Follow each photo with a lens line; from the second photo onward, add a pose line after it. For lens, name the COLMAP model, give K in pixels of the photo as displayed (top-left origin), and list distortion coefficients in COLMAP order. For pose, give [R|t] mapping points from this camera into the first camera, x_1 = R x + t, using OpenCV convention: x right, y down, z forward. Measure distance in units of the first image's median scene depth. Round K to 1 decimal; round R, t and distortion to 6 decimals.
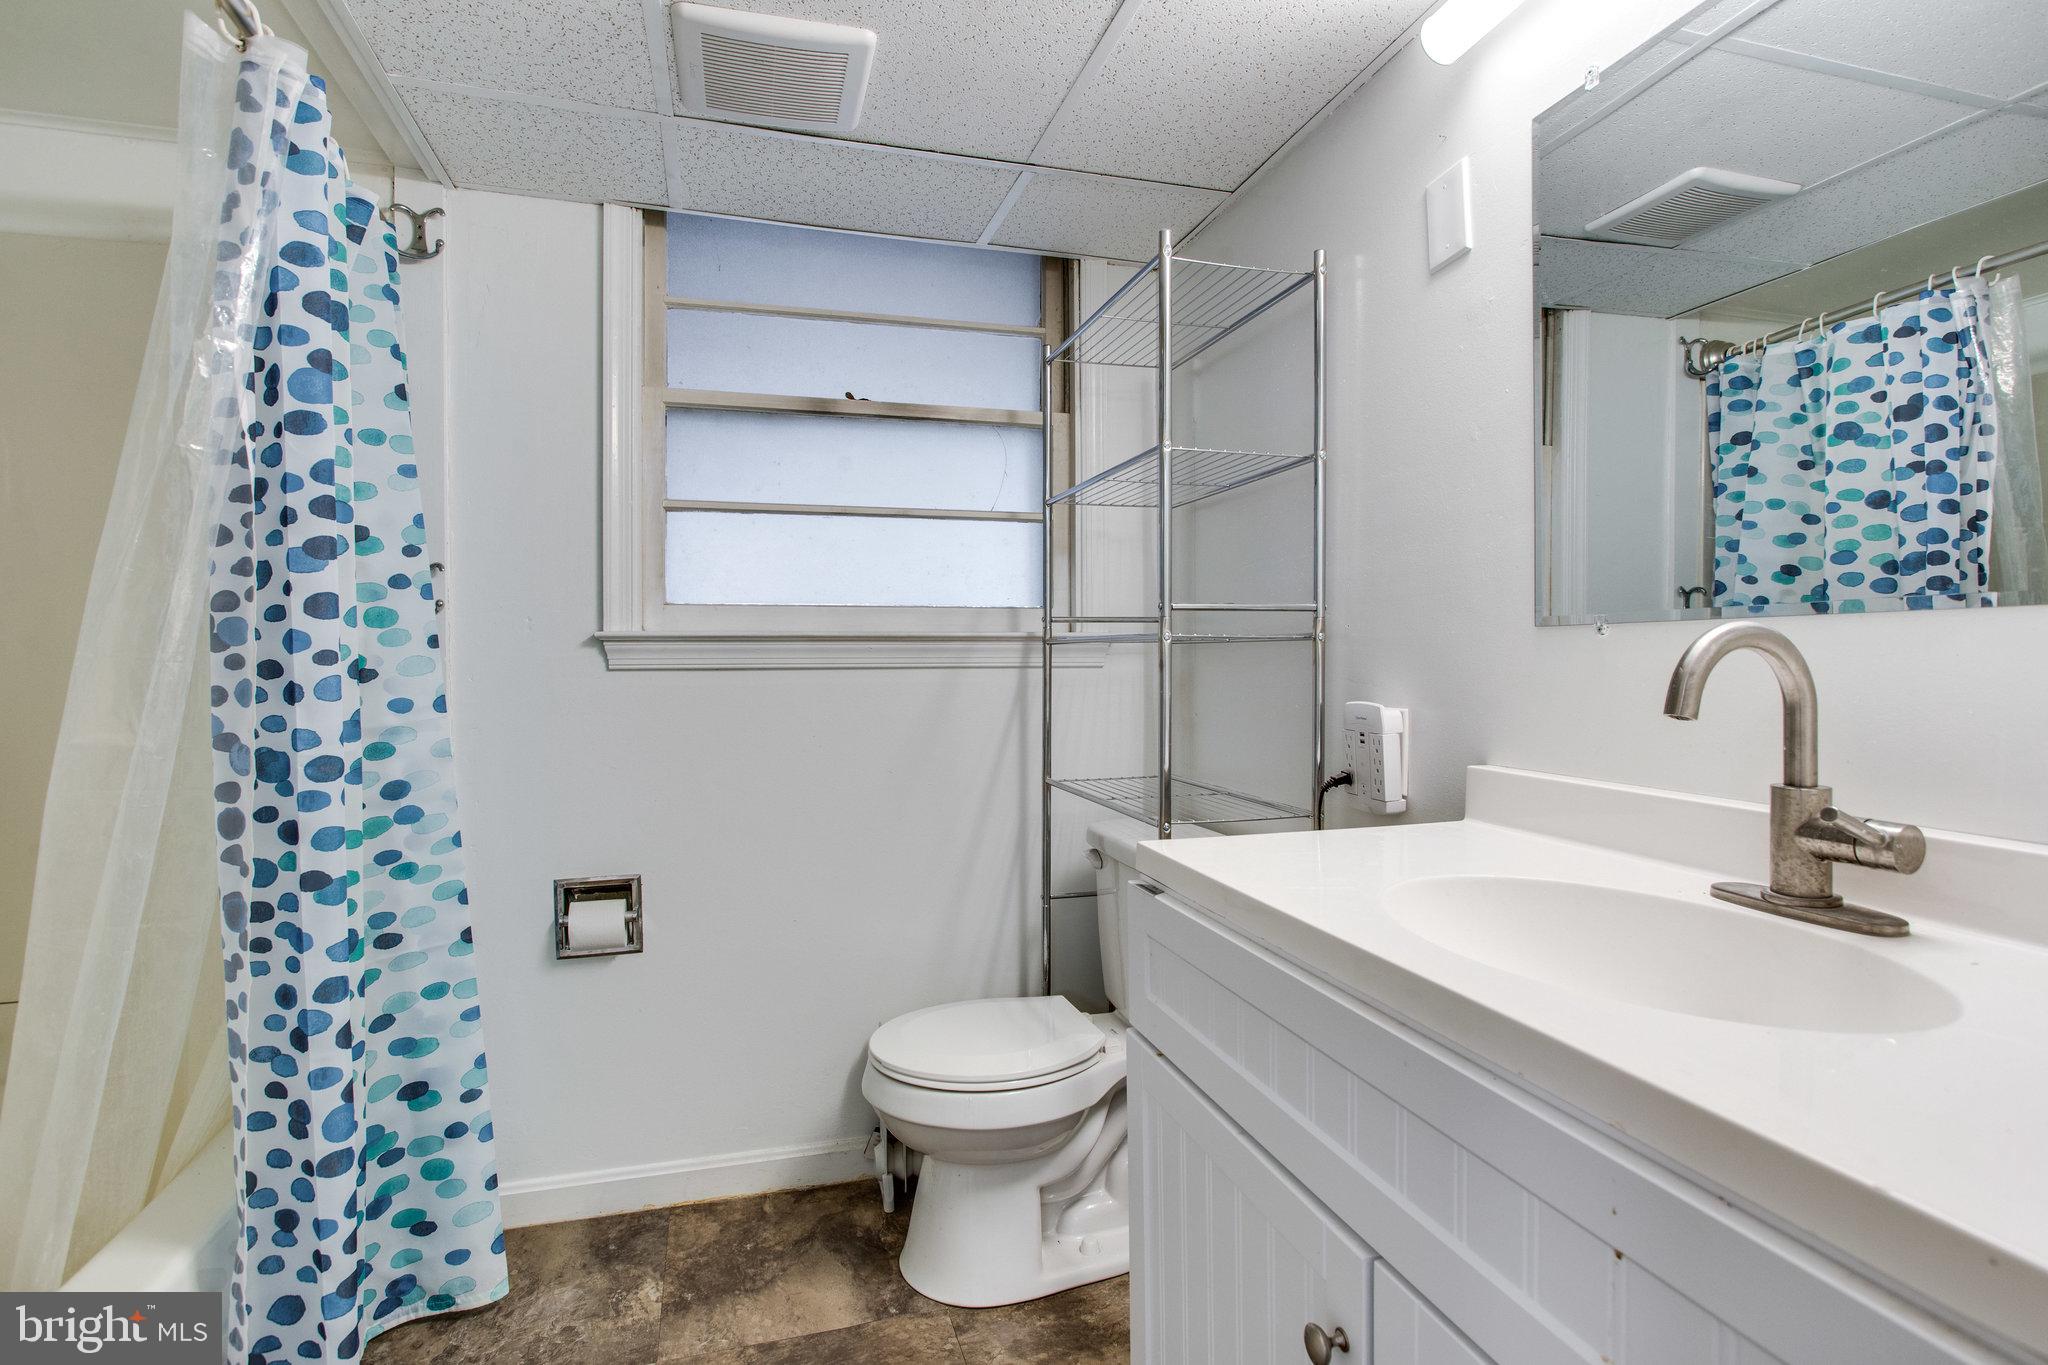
lens RADIAL K [[1016.4, 0, 1018.1], [0, 1016.4, 689.7], [0, 0, 1]] dist [-0.043299, 0.030517]
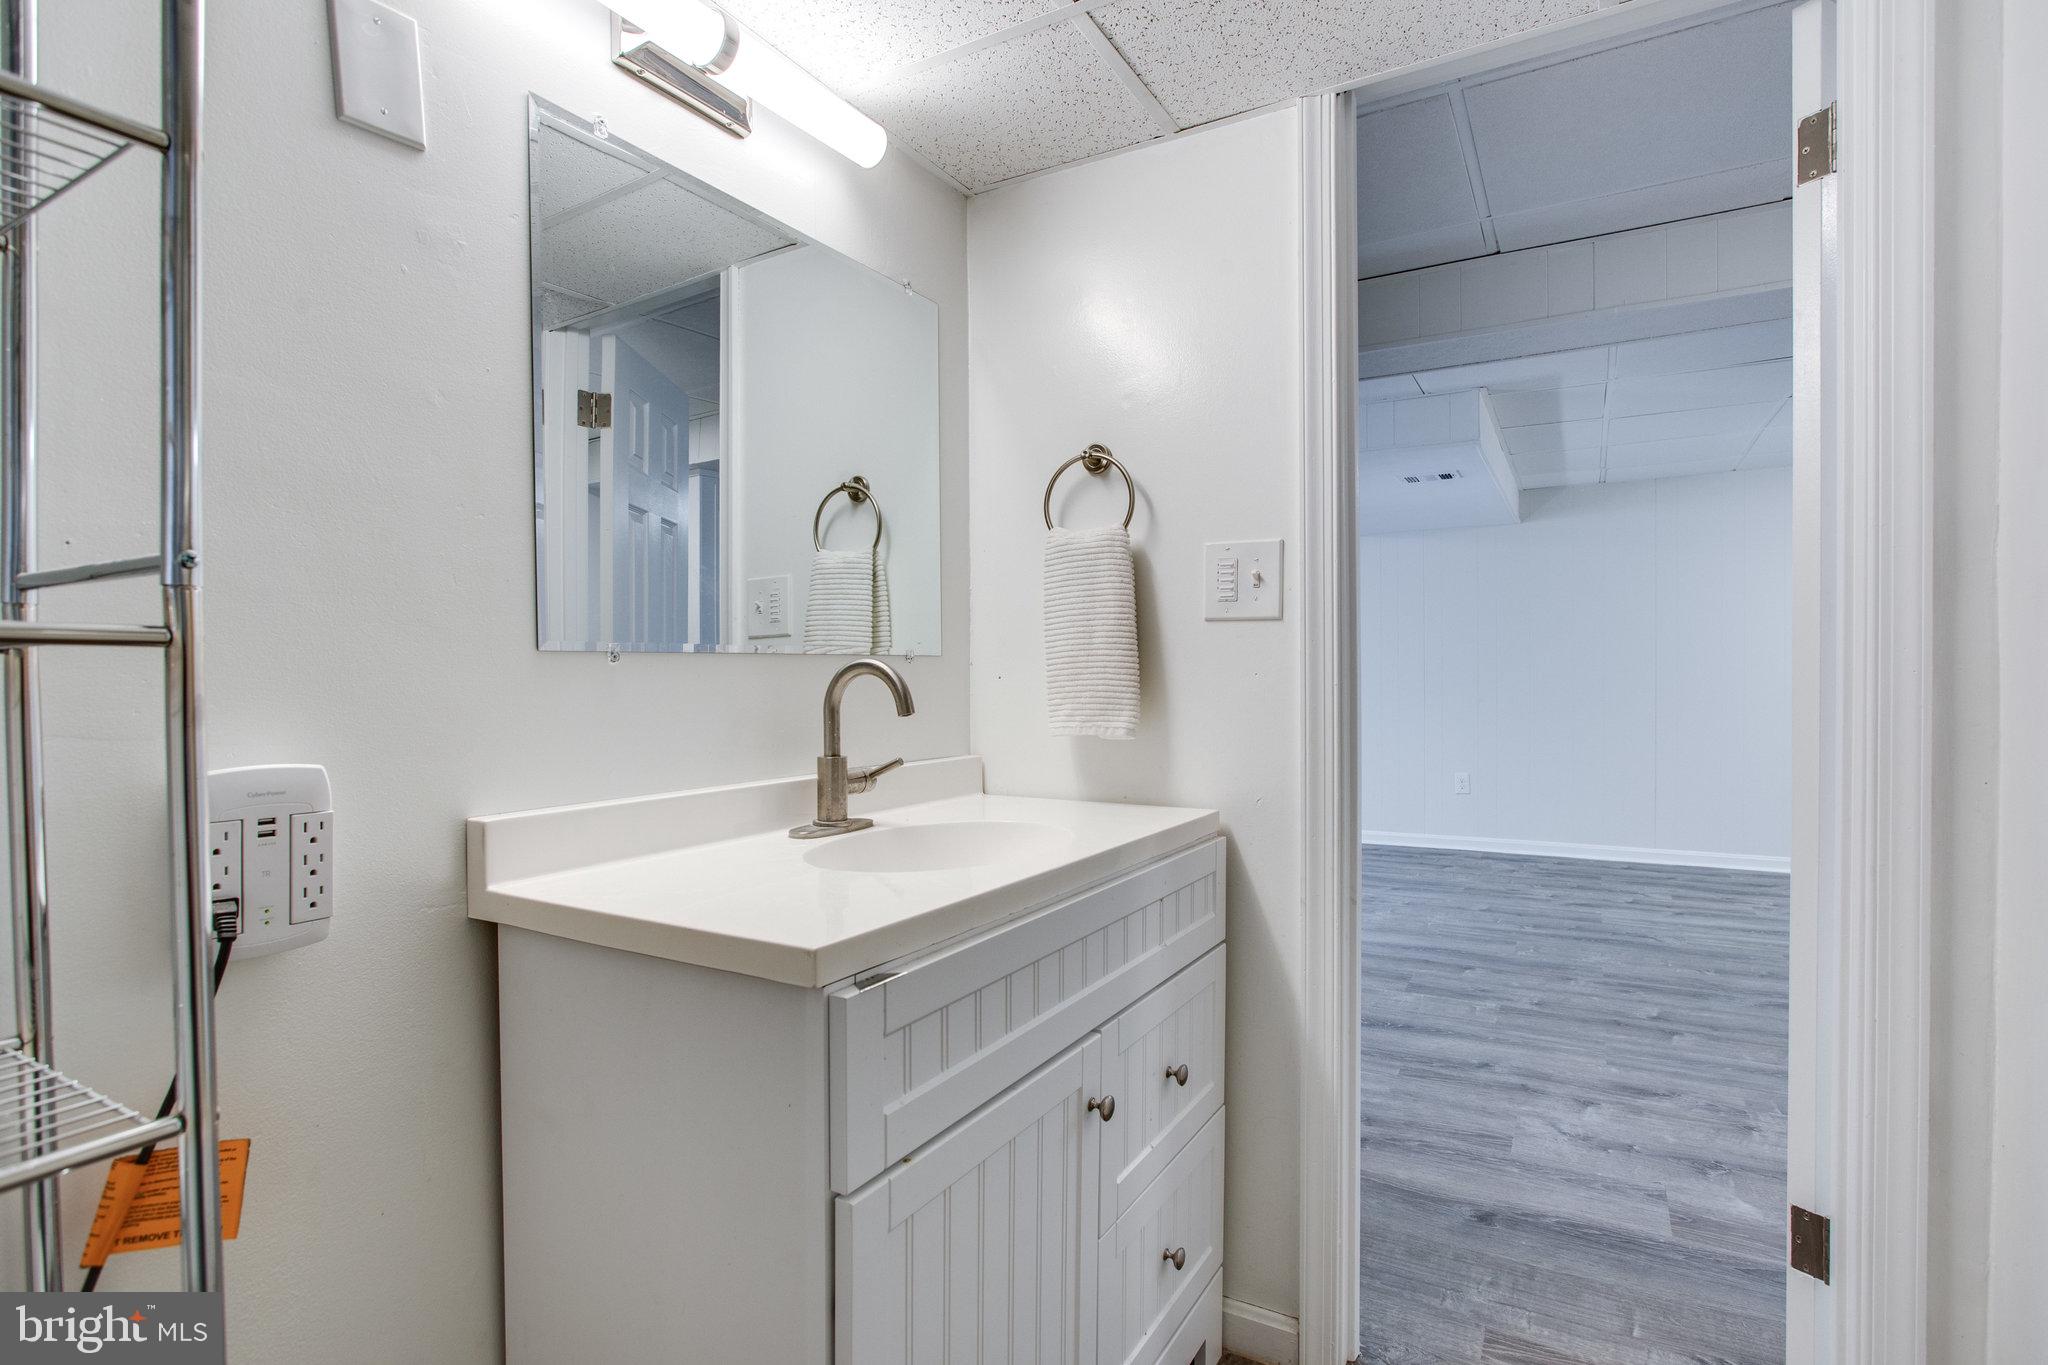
lens RADIAL K [[1005.1, 0, 1031.4], [0, 1005.1, 676.4], [0, 0, 1]] dist [-0.040352, 0.022778]
pose [[-0.704852, -0.001522, 0.709353, -0.613533], [0.019404, 0.999582, 0.021425, -0.061277], [-0.709089, 0.028865, -0.704528, 1.792261]]
